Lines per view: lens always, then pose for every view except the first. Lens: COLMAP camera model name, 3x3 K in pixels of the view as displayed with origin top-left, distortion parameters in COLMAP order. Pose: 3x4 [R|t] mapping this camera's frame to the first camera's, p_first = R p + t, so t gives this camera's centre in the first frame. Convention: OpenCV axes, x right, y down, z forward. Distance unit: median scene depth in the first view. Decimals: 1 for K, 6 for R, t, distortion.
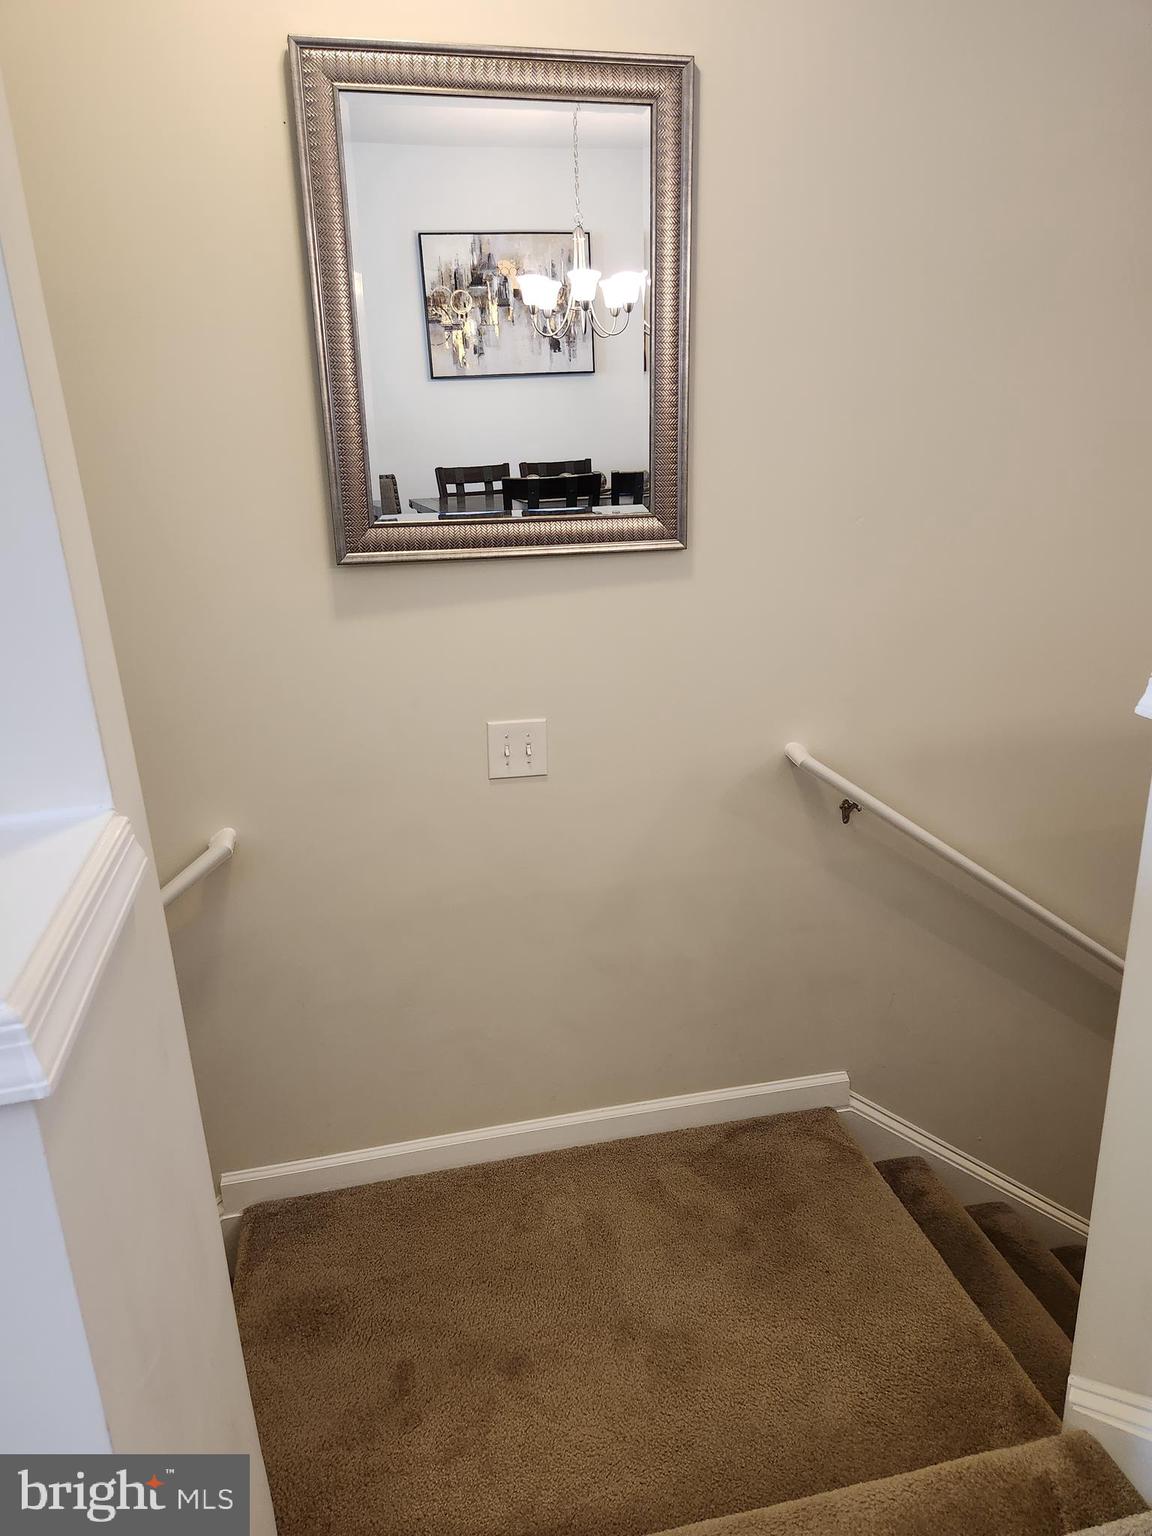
lens RADIAL K [[1018.8, 0, 575.5], [0, 1018.8, 777.5], [0, 0, 1]] dist [0.008558, -0.000521]
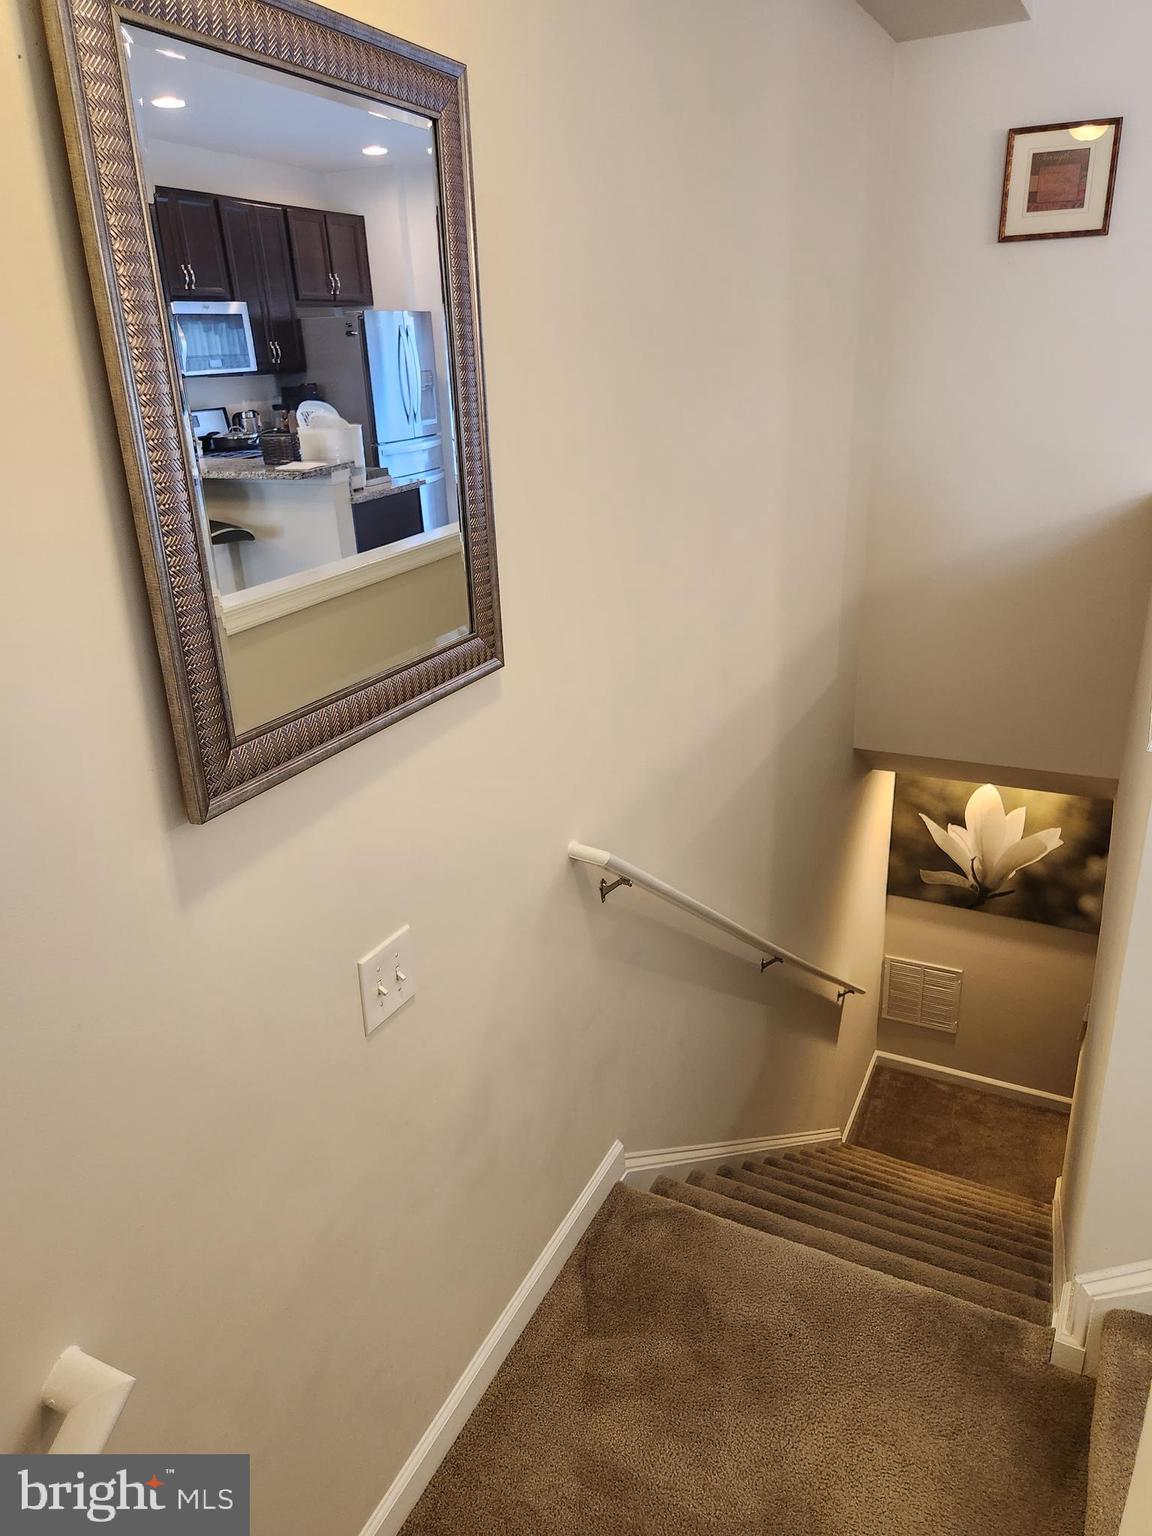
lens RADIAL K [[1056.1, 0, 575.1], [0, 1056.1, 763.3], [0, 0, 1]] dist [0.006227, -0.000482]
pose [[0.638280, -0.278185, 0.717782, -0.473639], [0.270882, 0.953952, 0.128837, -0.238144], [-0.720570, 0.112201, 0.684244, 0.382448]]
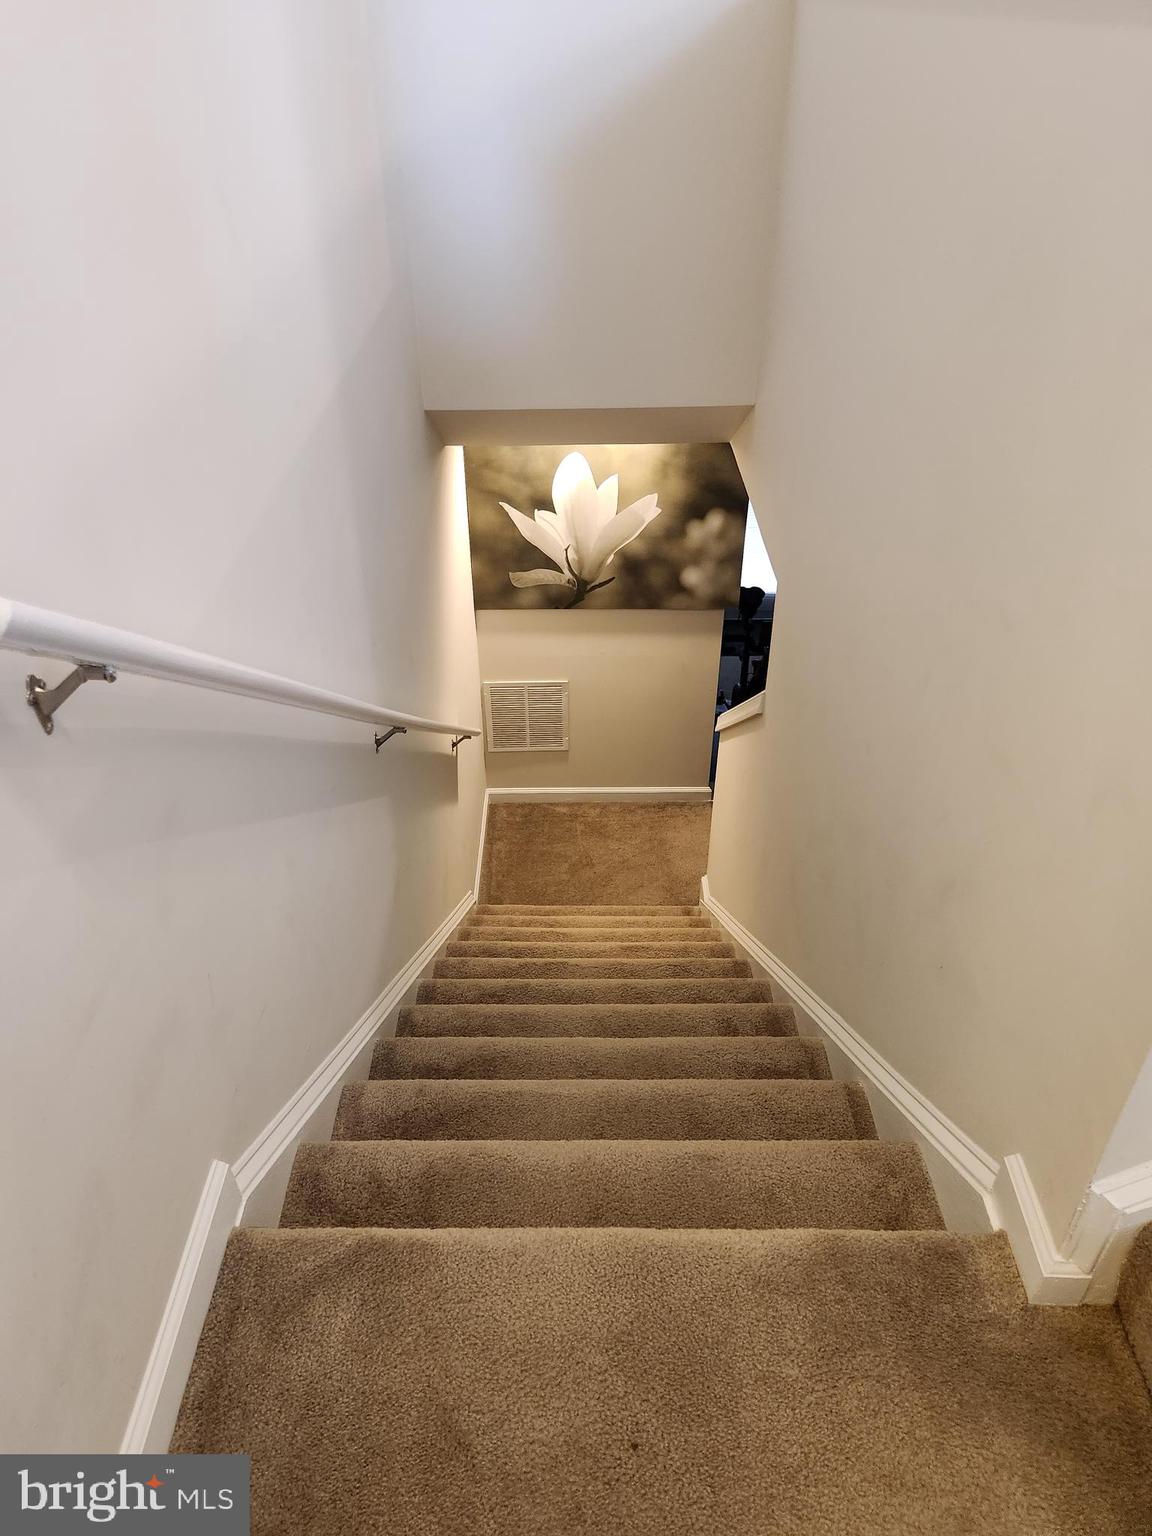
lens RADIAL K [[1105.4, 0, 568.8], [0, 1105.4, 746.5], [0, 0, 1]] dist [0.058261, -0.000819]
pose [[0.235416, -0.538772, 0.808890, -0.034929], [0.328725, 0.827370, 0.455410, -0.086989], [-0.914614, 0.158692, 0.371885, 0.759810]]
